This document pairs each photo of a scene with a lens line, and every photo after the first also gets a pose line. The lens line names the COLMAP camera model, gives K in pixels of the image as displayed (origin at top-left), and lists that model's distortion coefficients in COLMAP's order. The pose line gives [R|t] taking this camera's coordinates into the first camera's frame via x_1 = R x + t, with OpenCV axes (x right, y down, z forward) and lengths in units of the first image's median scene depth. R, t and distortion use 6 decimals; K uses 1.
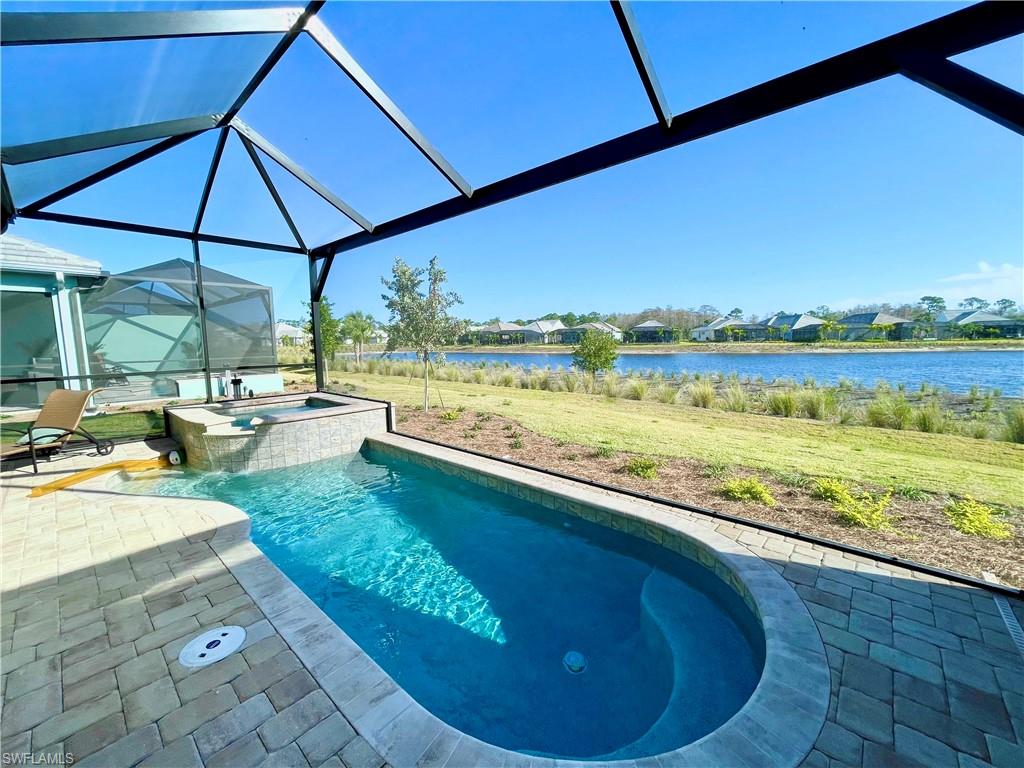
lens RADIAL K [[414.5, 0, 514.2], [0, 414.5, 388.0], [0, 0, 1]] dist [-0.002533, -0.000061]
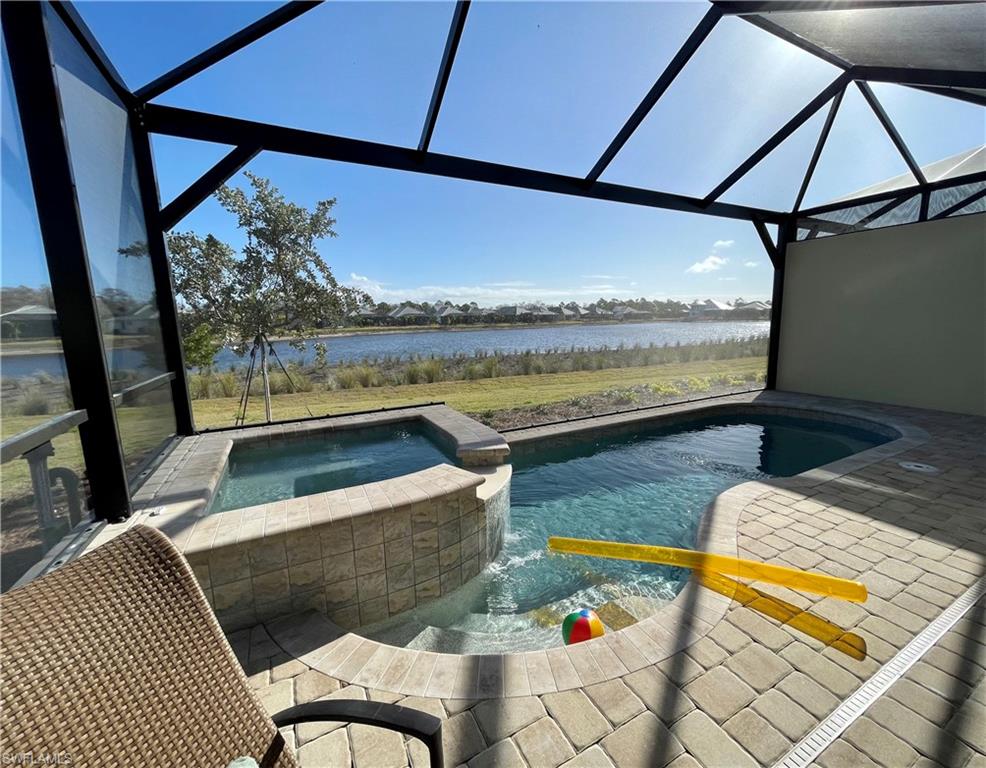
lens RADIAL K [[402.4, 0, 498.6], [0, 402.4, 392.0], [0, 0, 1]] dist [-0.002424, -0.000228]
pose [[0.353467, -0.157902, 0.922024, -2.417686], [0.124214, 0.984845, 0.121042, -0.144635], [-0.927164, 0.071744, 0.367723, 1.650821]]
